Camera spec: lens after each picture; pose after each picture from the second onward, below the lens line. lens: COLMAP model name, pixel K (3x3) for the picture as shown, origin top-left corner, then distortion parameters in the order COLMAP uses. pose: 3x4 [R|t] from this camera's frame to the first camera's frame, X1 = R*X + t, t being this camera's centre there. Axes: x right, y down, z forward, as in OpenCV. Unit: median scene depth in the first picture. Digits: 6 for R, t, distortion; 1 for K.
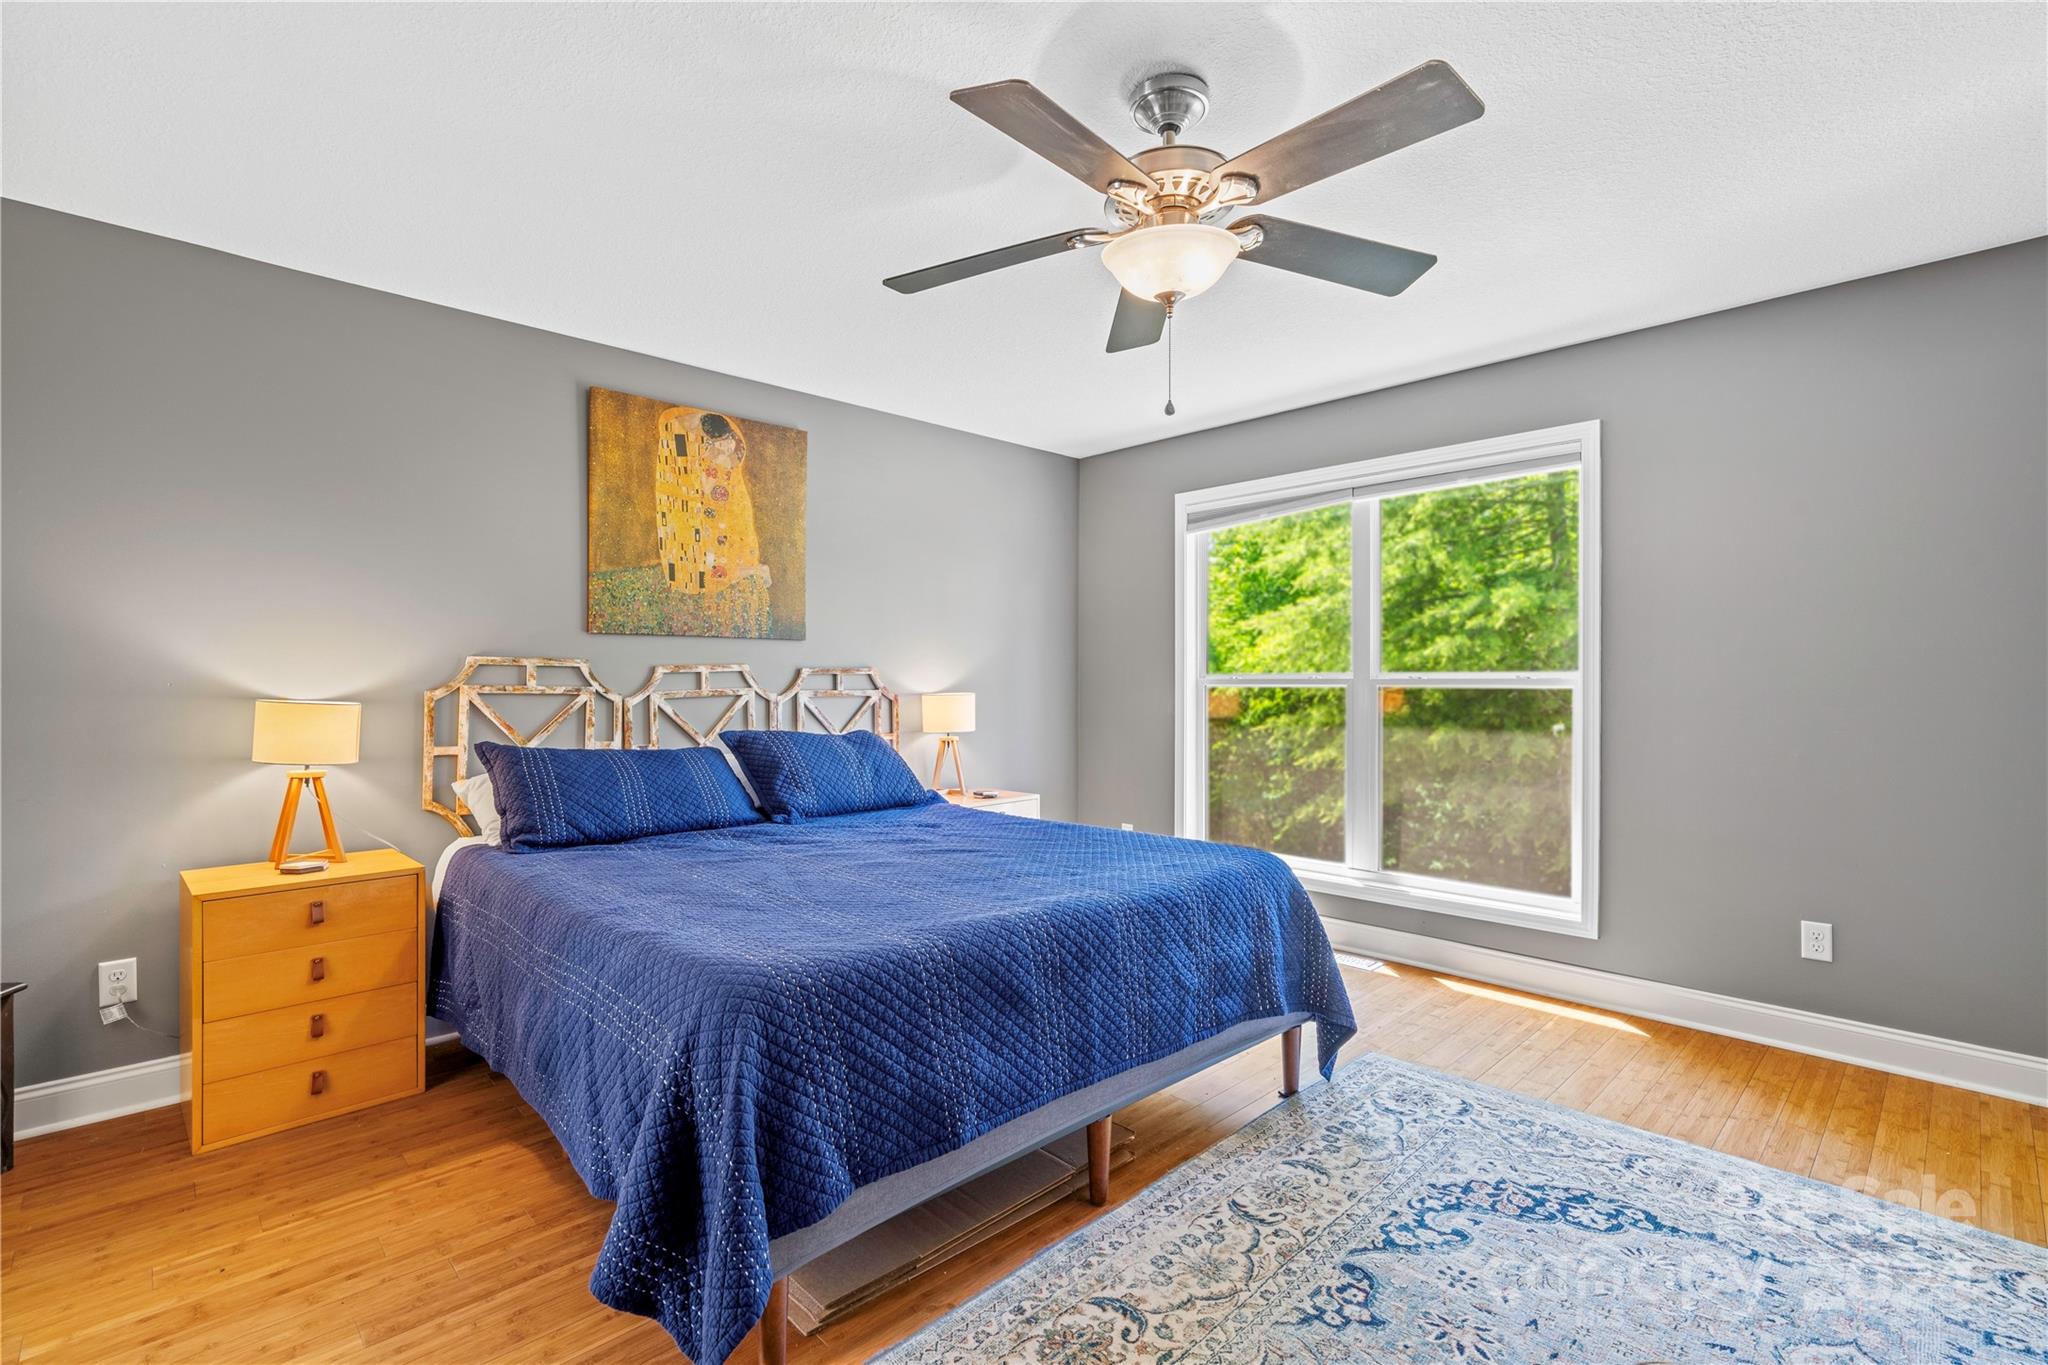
lens RADIAL K [[927.9, 0, 1037.8], [0, 927.9, 686.7], [0, 0, 1]] dist [-0.003532, 0.000383]
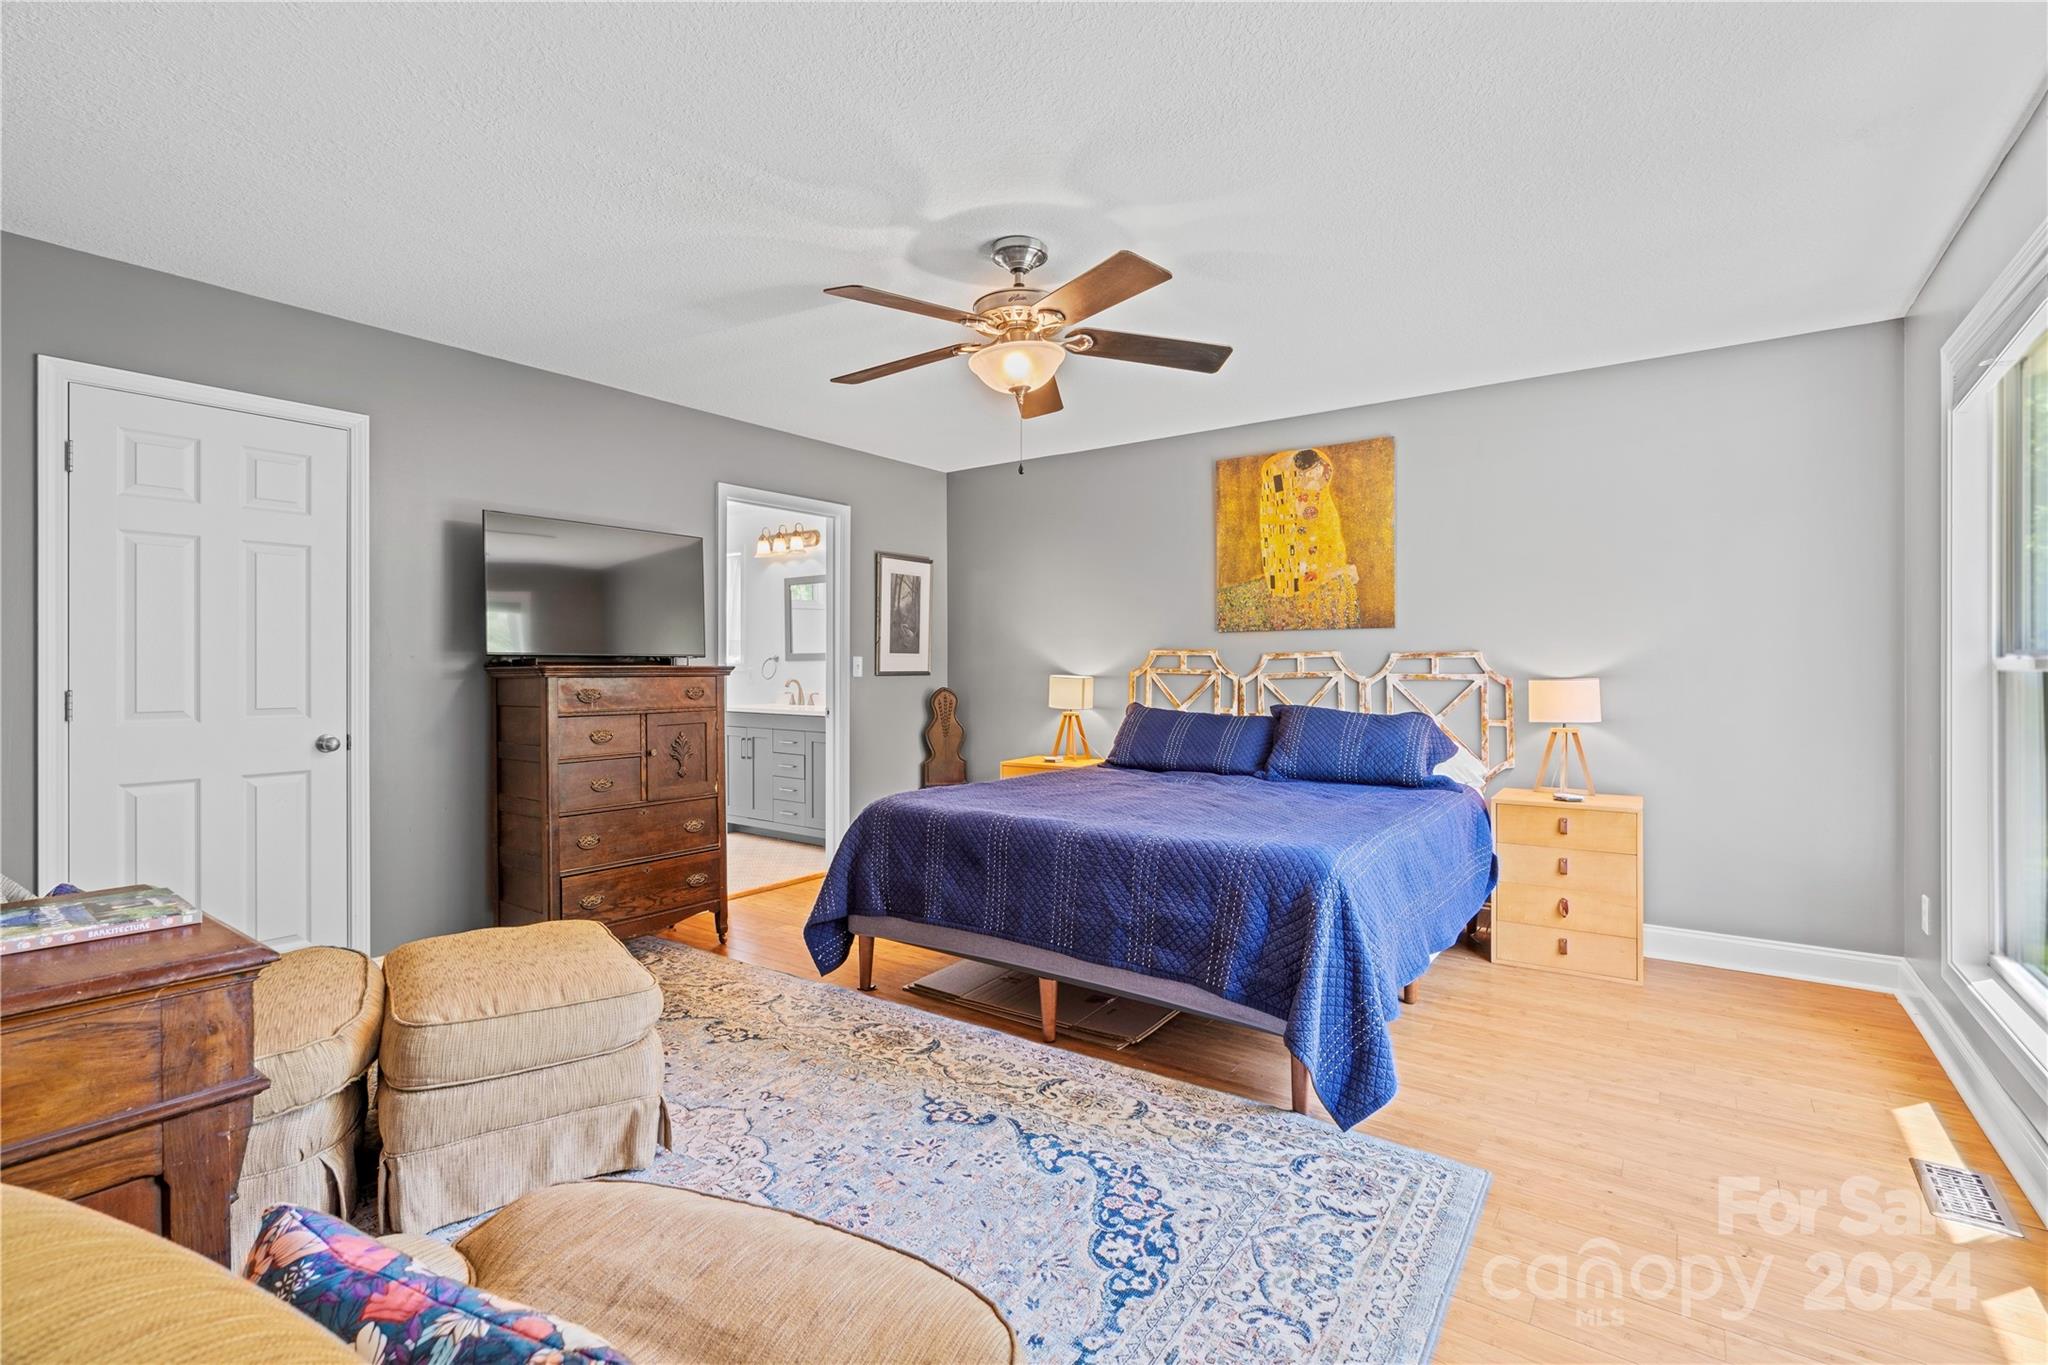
lens RADIAL K [[916.4, 0, 993.8], [0, 916.4, 665.7], [0, 0, 1]] dist [-0.001349, 0.000230]
pose [[0.158743, -0.001412, -0.987319, 0.845936], [-0.002952, 0.999994, -0.001904, -0.002084], [0.987316, 0.003217, 0.158738, 0.419903]]
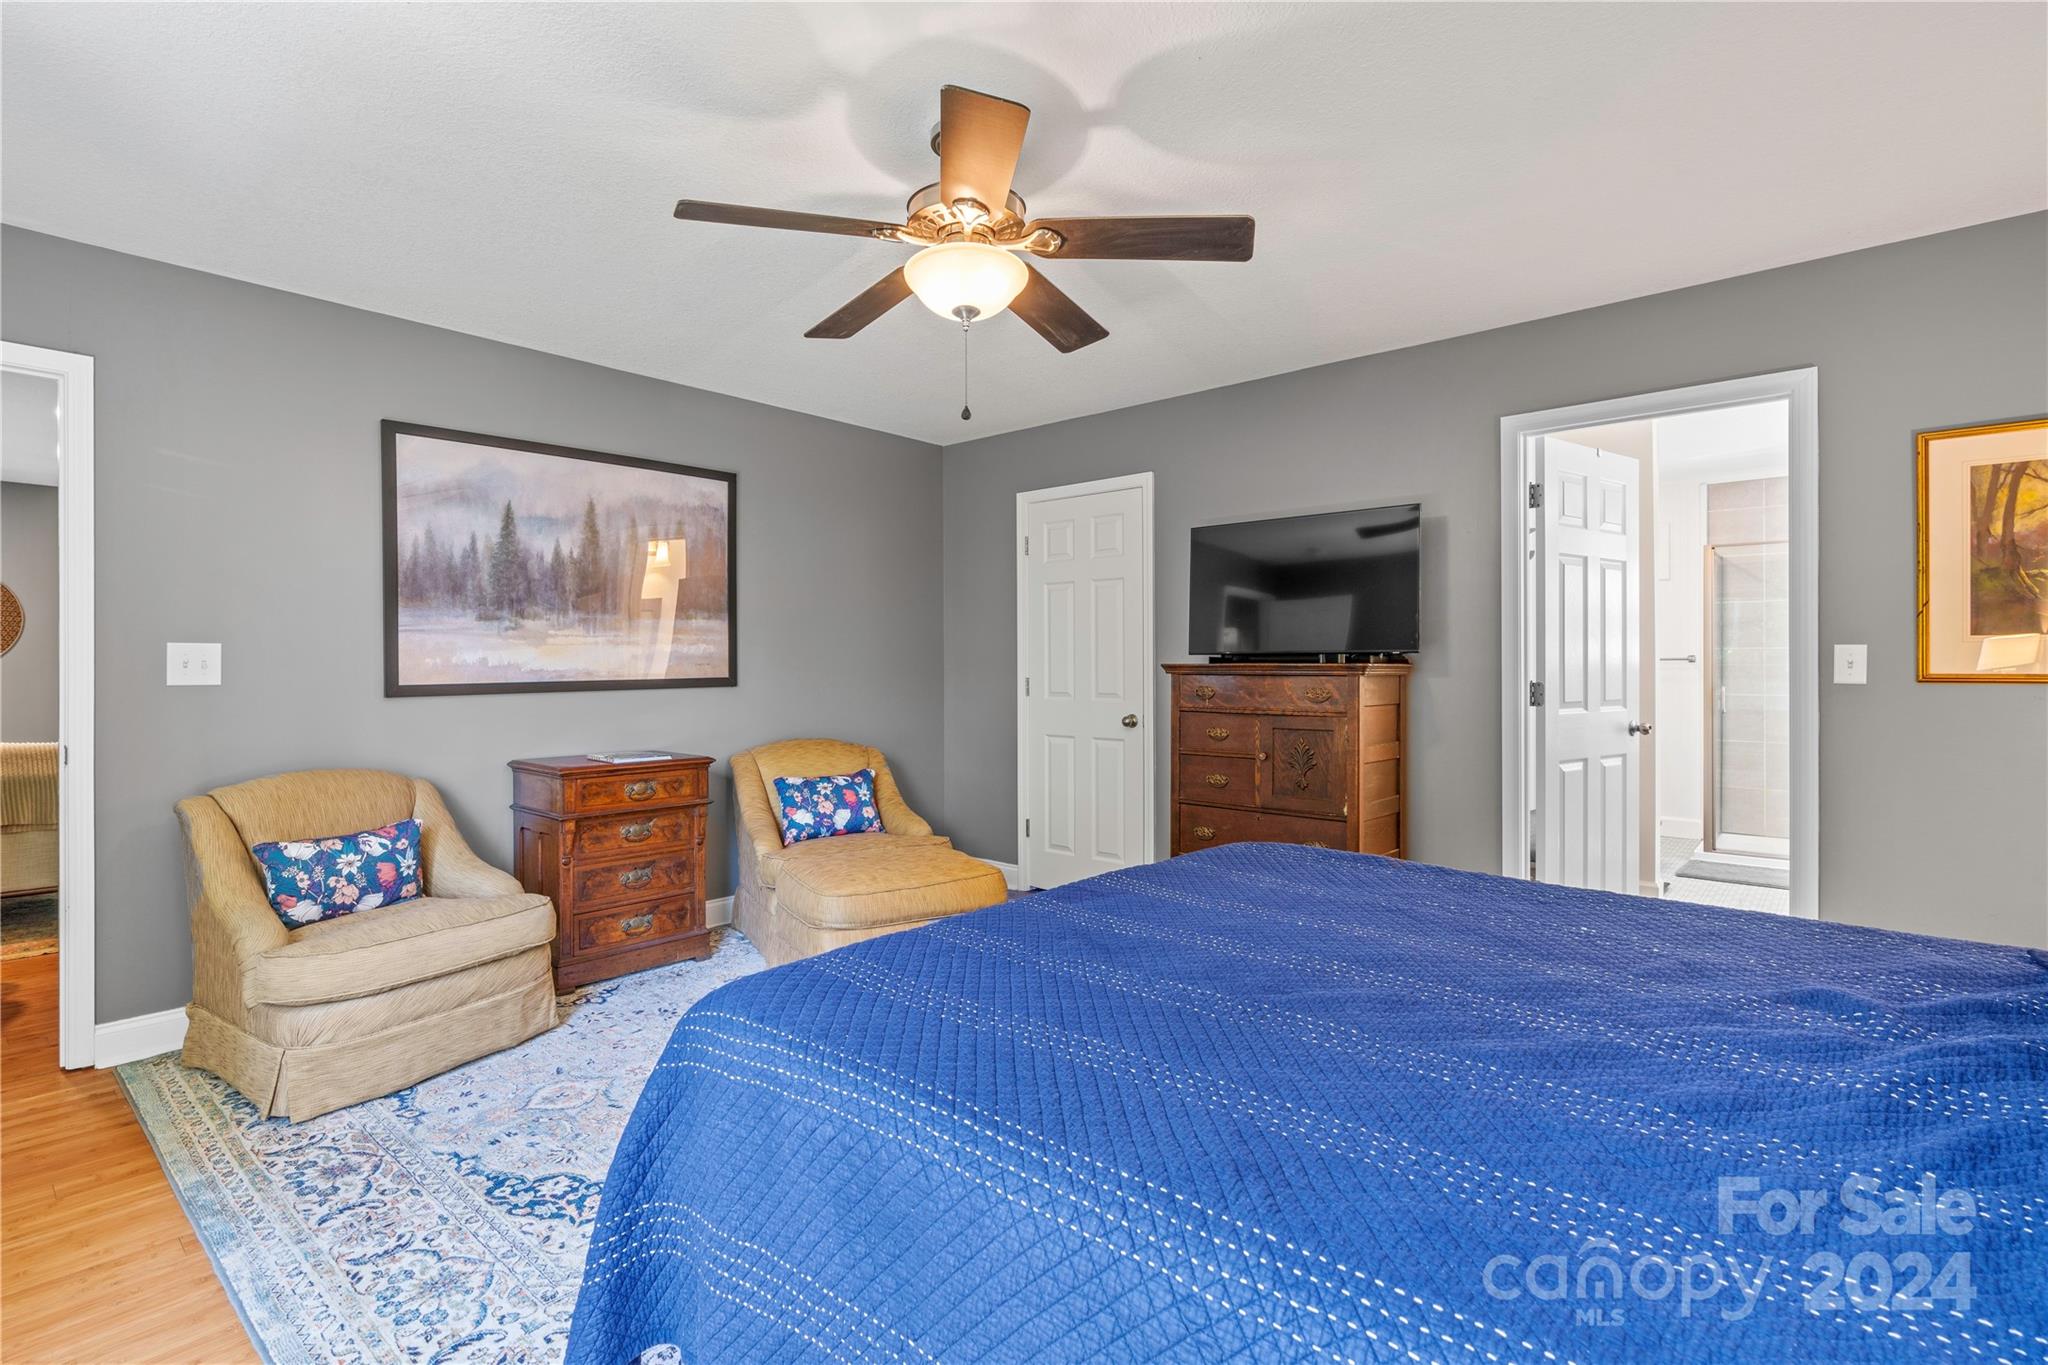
lens RADIAL K [[958.3, 0, 1023.2], [0, 958.3, 667.2], [0, 0, 1]] dist [-0.006877, 0.000219]
pose [[-0.995808, 0.001976, -0.091447, 0.099004], [0.001255, 0.999968, 0.007933, -0.007206], [0.091460, 0.007785, -0.995778, 1.205502]]
